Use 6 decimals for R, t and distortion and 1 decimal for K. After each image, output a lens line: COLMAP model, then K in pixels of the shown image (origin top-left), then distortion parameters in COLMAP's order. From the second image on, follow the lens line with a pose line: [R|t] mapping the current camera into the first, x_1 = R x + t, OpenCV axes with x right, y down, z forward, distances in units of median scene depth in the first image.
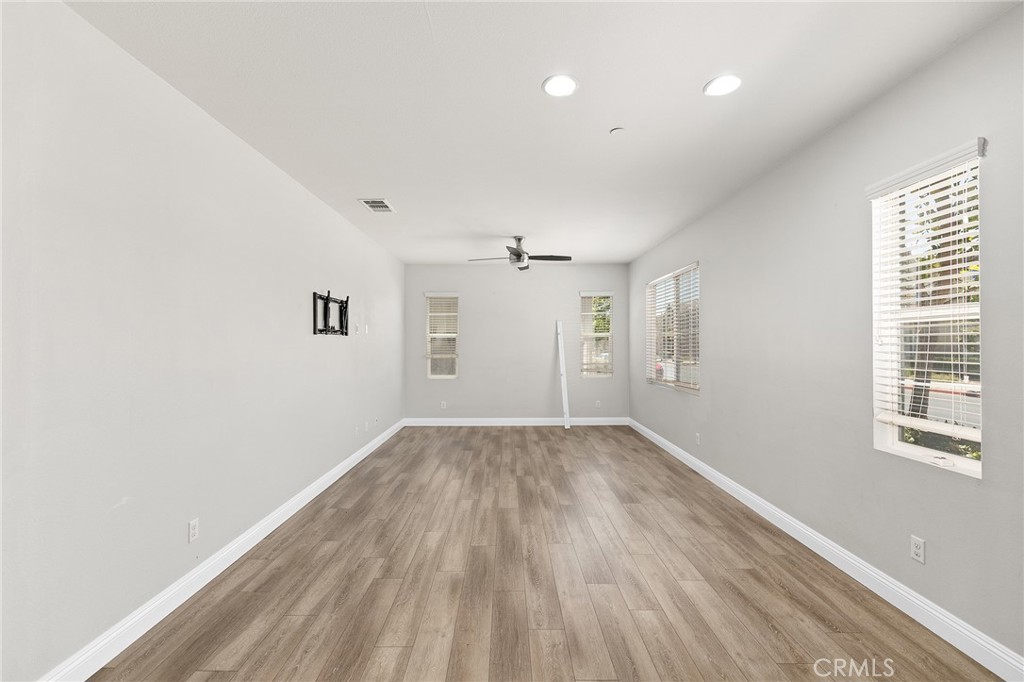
lens RADIAL K [[433.5, 0, 508.7], [0, 433.5, 341.8], [0, 0, 1]] dist [0.002499, 0.000112]
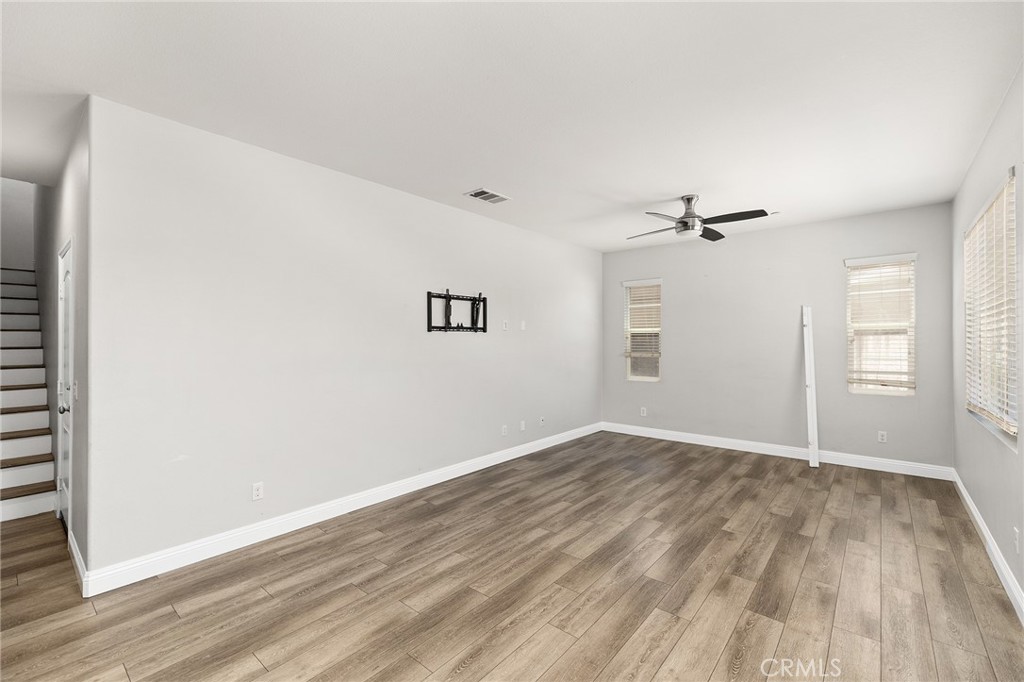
lens RADIAL K [[436.5, 0, 506.5], [0, 436.5, 338.7], [0, 0, 1]] dist [0.001680, 0.000256]
pose [[0.756855, -0.002784, -0.653576, 0.423526], [0.004638, 0.999989, 0.001111, -0.000899], [0.653566, -0.003872, 0.756860, 0.348410]]
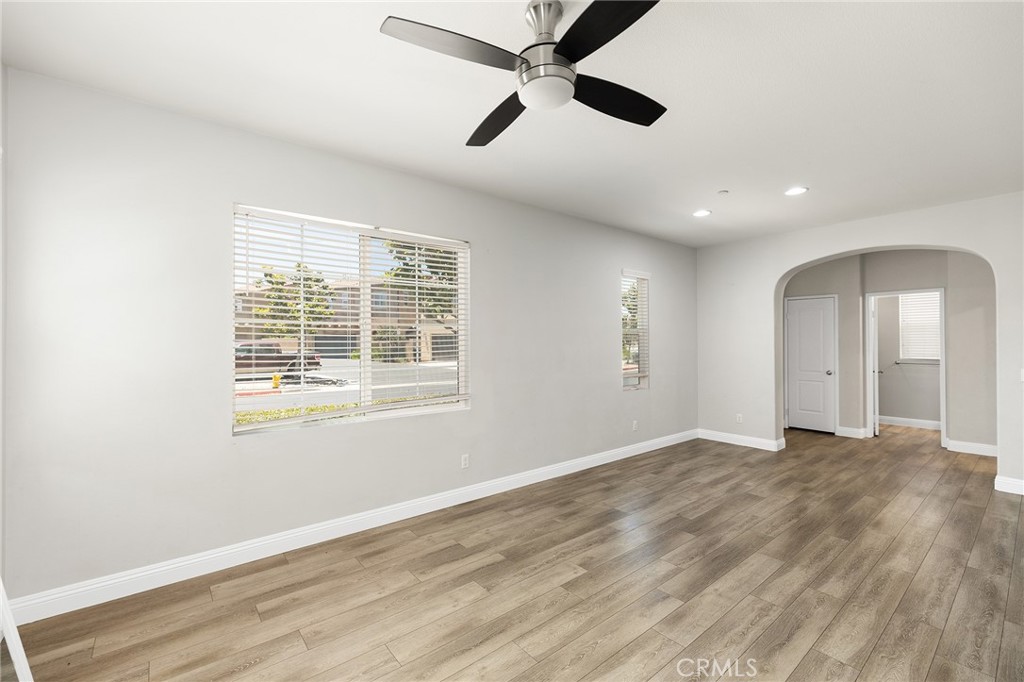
lens RADIAL K [[431.9, 0, 506.4], [0, 431.9, 338.3], [0, 0, 1]] dist [0.002736, 0.000329]
pose [[-0.623810, 0.010508, 0.781505, -0.315644], [-0.000277, 0.999907, -0.013666, 0.008170], [-0.781576, -0.008742, -0.623749, 1.871720]]
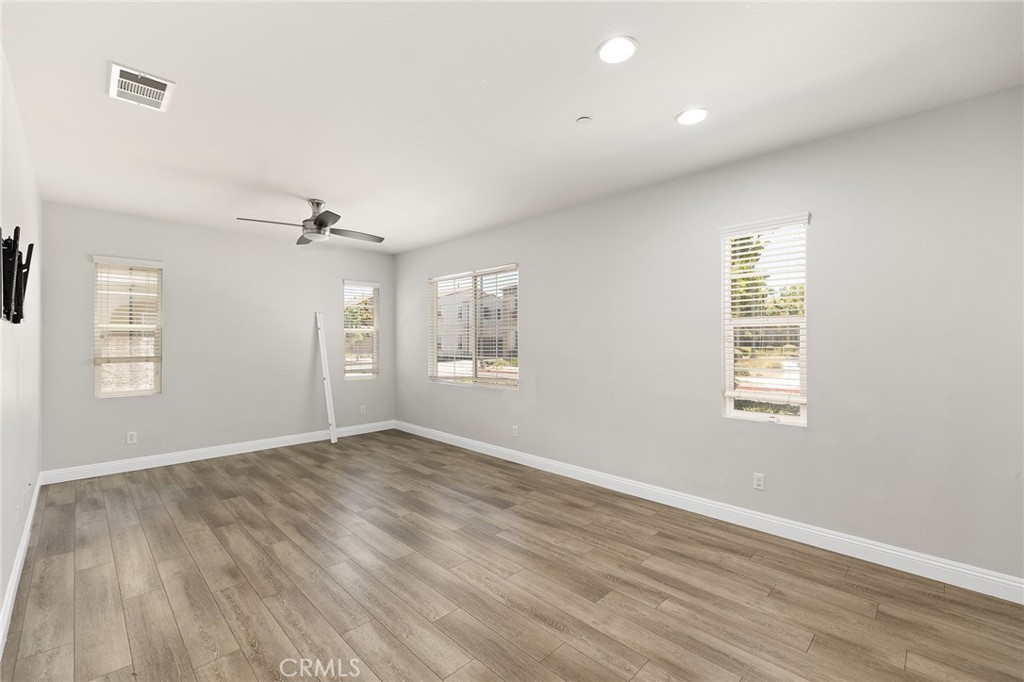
lens RADIAL K [[435.4, 0, 509.0], [0, 435.4, 338.7], [0, 0, 1]] dist [0.001307, 0.000183]
pose [[0.711318, 0.005399, 0.702849, -0.418316], [-0.005054, 0.999984, -0.002566, 0.002020], [-0.702852, -0.001727, 0.711334, 0.330529]]
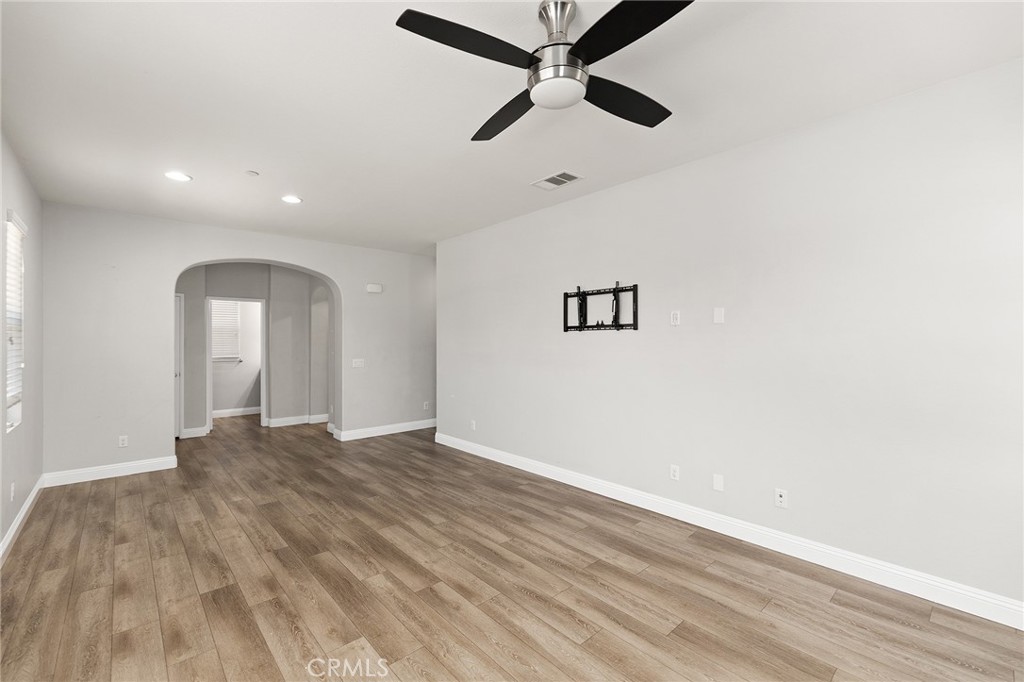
lens RADIAL K [[436.5, 0, 506.5], [0, 436.5, 338.7], [0, 0, 1]] dist [0.001680, 0.000256]
pose [[-0.751861, 0.000989, -0.659321, 0.407665], [0.007519, 0.999947, -0.007075, 0.006450], [0.659279, -0.010276, -0.751828, 1.863089]]
